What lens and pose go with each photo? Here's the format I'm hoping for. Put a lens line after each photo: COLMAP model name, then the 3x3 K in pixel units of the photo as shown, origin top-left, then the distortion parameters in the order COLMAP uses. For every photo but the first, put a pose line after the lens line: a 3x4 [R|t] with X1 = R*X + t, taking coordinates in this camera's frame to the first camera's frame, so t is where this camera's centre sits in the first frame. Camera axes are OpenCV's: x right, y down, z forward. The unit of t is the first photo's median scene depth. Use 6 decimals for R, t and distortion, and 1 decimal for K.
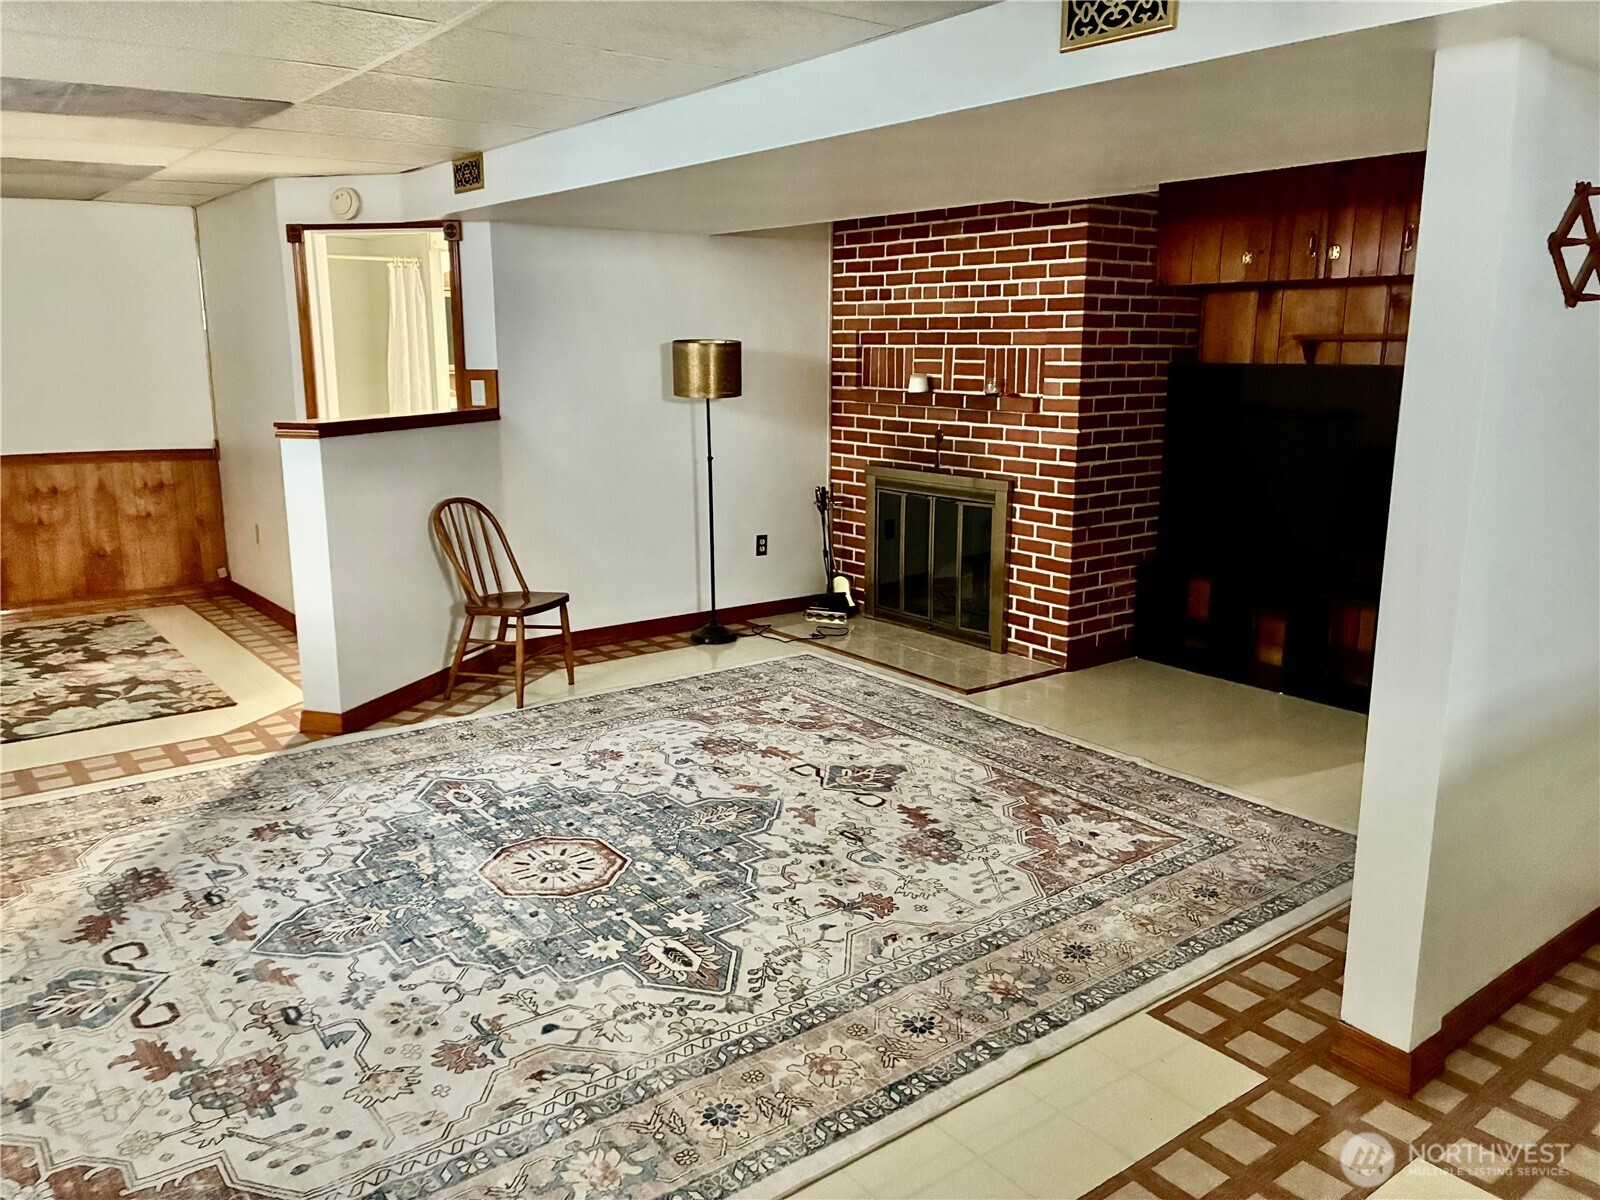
lens RADIAL K [[1219.7, 0, 799.9], [0, 1219.7, 606.0], [0, 0, 1]] dist [0.045347, -0.054508]
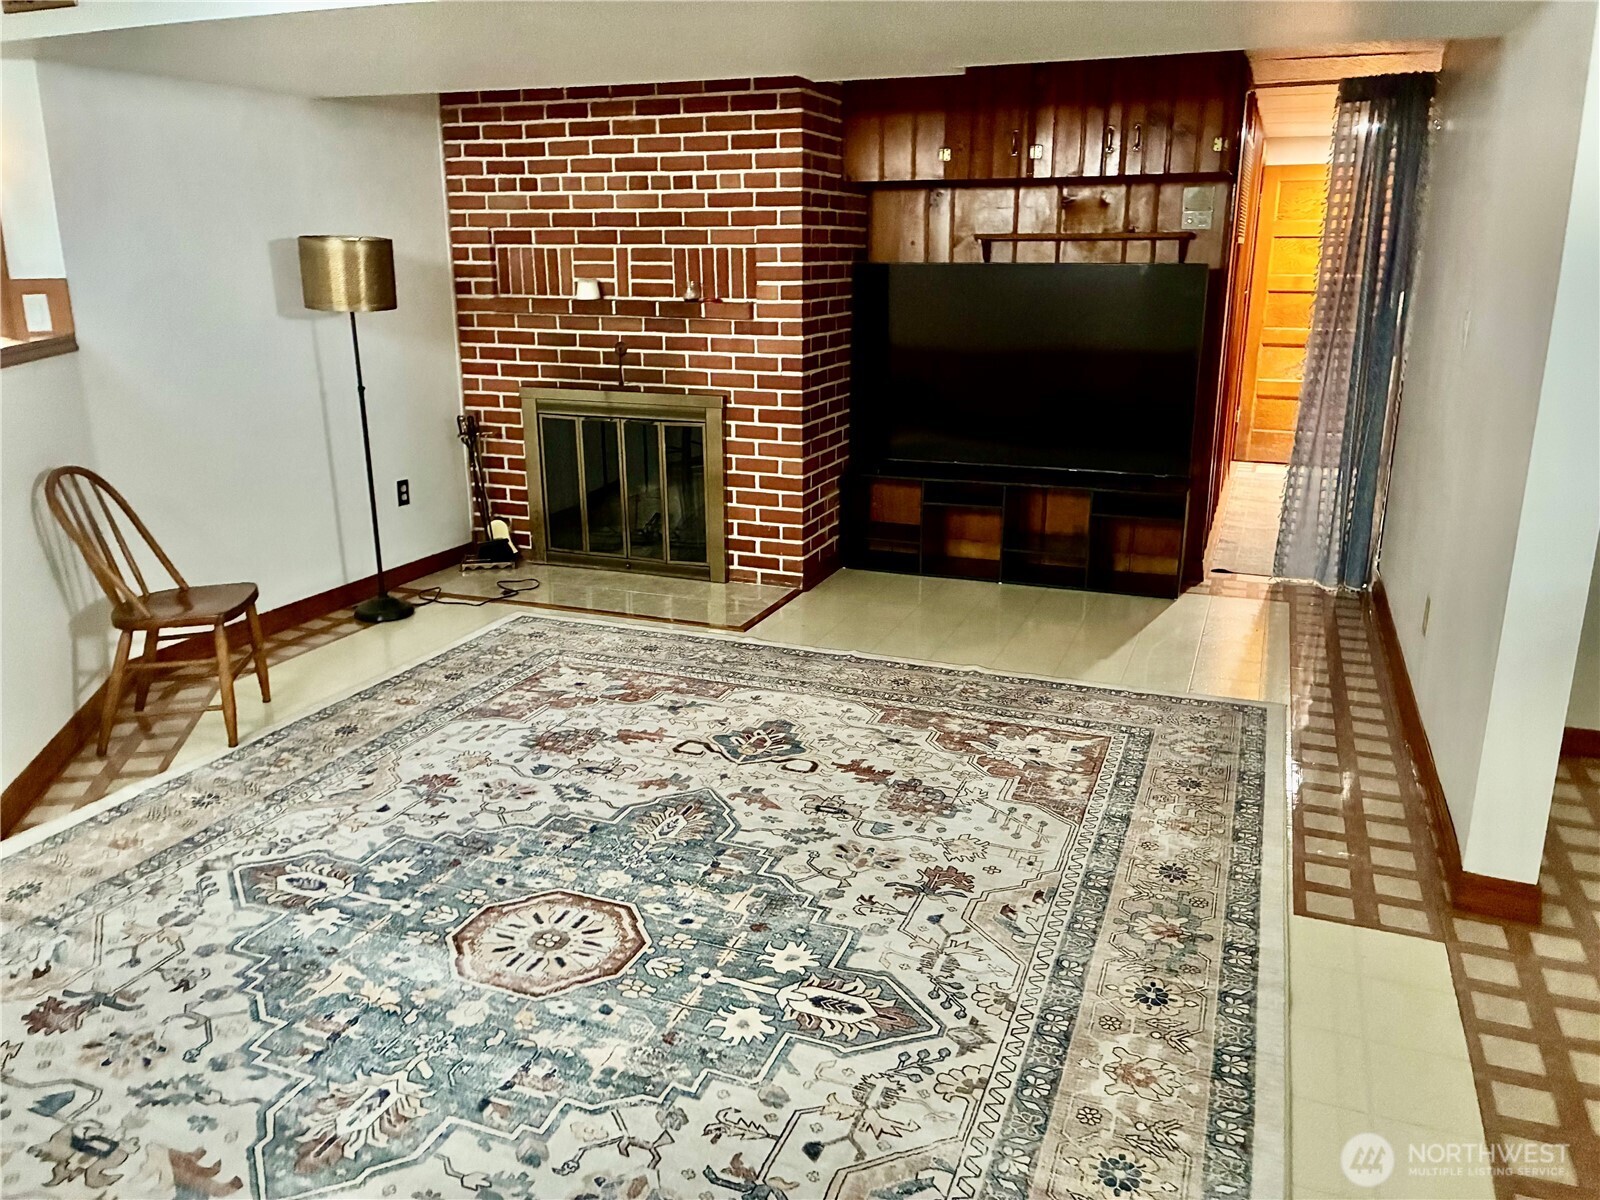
lens RADIAL K [[1219.7, 0, 806.2], [0, 1219.7, 604.9], [0, 0, 1]] dist [0.045347, -0.054508]
pose [[0.853712, -0.146659, 0.499666, -0.297848], [0.112648, 0.988814, 0.097764, -0.034051], [-0.508415, -0.027176, 0.860683, 0.200809]]
